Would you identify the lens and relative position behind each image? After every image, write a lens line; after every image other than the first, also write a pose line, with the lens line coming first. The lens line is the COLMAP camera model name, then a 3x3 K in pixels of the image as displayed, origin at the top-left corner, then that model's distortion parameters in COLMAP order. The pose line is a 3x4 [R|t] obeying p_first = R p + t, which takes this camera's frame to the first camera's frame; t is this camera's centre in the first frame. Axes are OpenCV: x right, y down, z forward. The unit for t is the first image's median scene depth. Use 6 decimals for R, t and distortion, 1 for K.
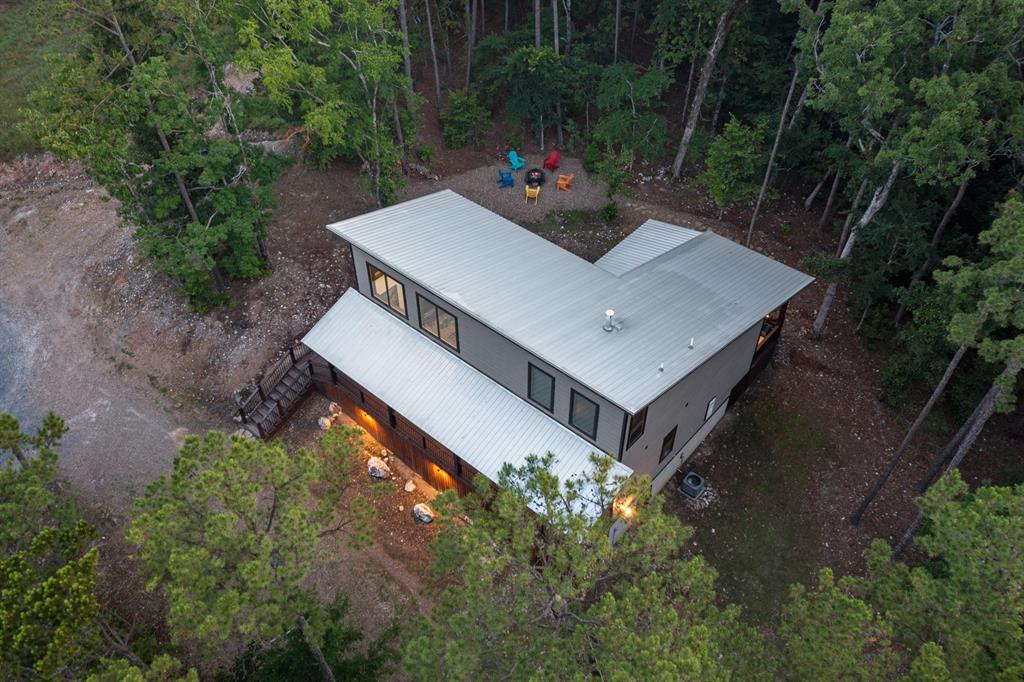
lens RADIAL K [[811.2, 0, 512.0], [0, 811.2, 341.0], [0, 0, 1]] dist [0.011181, 0.006543]
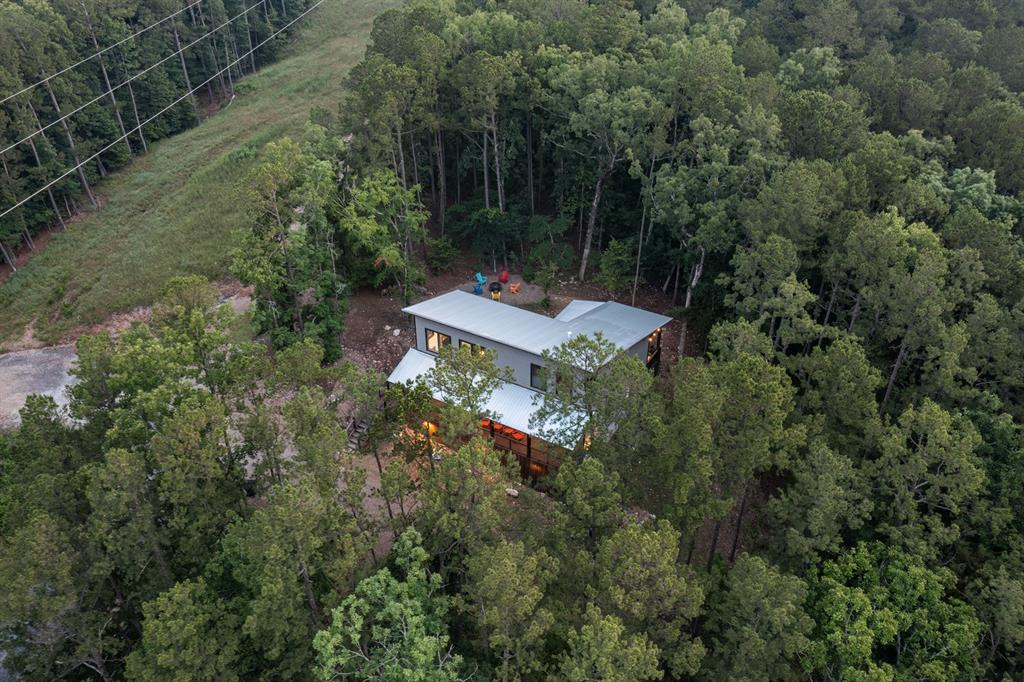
lens RADIAL K [[811.2, 0, 512.0], [0, 811.2, 341.0], [0, 0, 1]] dist [0.011181, 0.006543]
pose [[0.984257, -0.097878, 0.147168, -0.204269], [0.125341, 0.973602, -0.190759, 0.228500], [-0.124612, 0.206202, 0.970542, -0.570003]]
